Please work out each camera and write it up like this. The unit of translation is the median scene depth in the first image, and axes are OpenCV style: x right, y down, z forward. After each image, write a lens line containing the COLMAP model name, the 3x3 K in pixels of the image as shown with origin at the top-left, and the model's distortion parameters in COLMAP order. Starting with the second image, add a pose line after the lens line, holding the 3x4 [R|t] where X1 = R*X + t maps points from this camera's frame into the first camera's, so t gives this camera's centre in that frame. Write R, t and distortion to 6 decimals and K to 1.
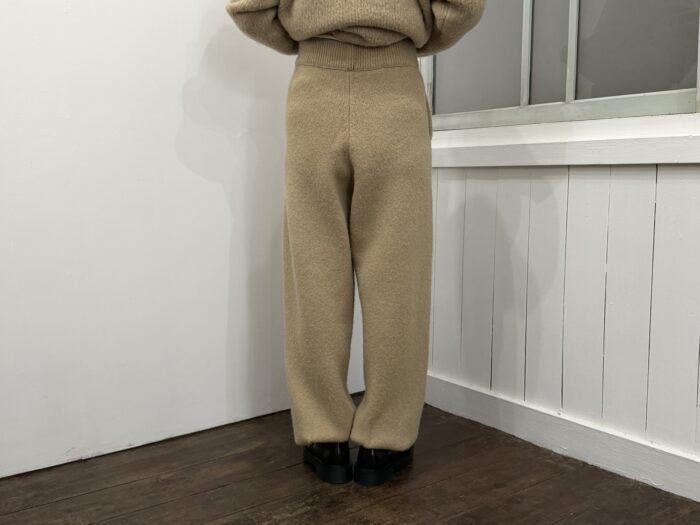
lens RADIAL K [[737.2, 0, 344.0], [0, 737.2, 263.5], [0, 0, 1]] dist [0.036831, 0.000000]
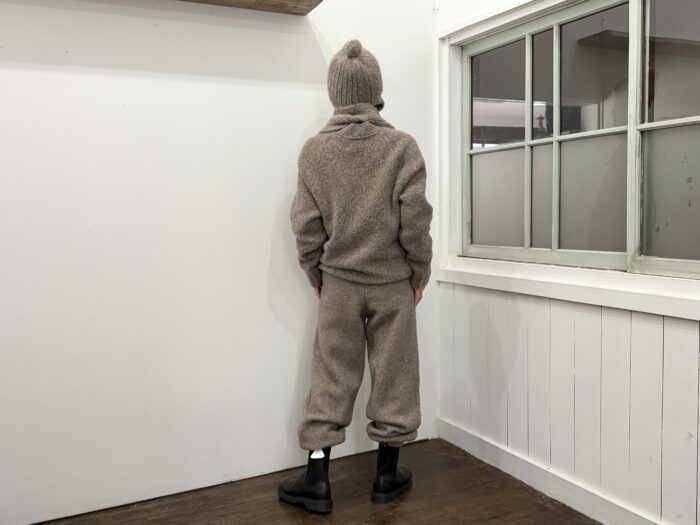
lens RADIAL K [[675.5, 0, 346.9], [0, 675.5, 260.1], [0, 0, 1]] dist [0.018460, 0.000000]
pose [[0.981789, -0.005045, -0.189907, 0.162920], [-0.000751, 0.999536, -0.030440, -0.162827], [0.189973, 0.030028, 0.981330, -0.379822]]
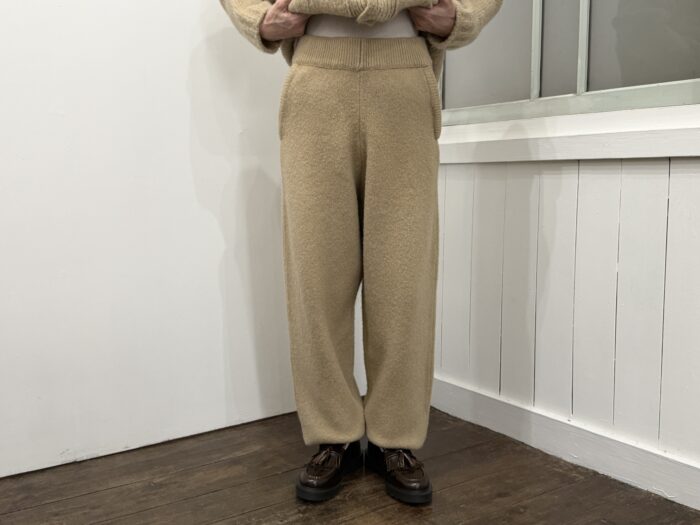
lens RADIAL K [[737.2, 0, 348.4], [0, 737.2, 263.3], [0, 0, 1]] dist [0.036831, 0.000000]
pose [[0.999121, 0.002202, -0.041866, 0.046846], [-0.002328, 0.999993, -0.002961, 0.004214], [0.041859, 0.003055, 0.999119, 0.033844]]
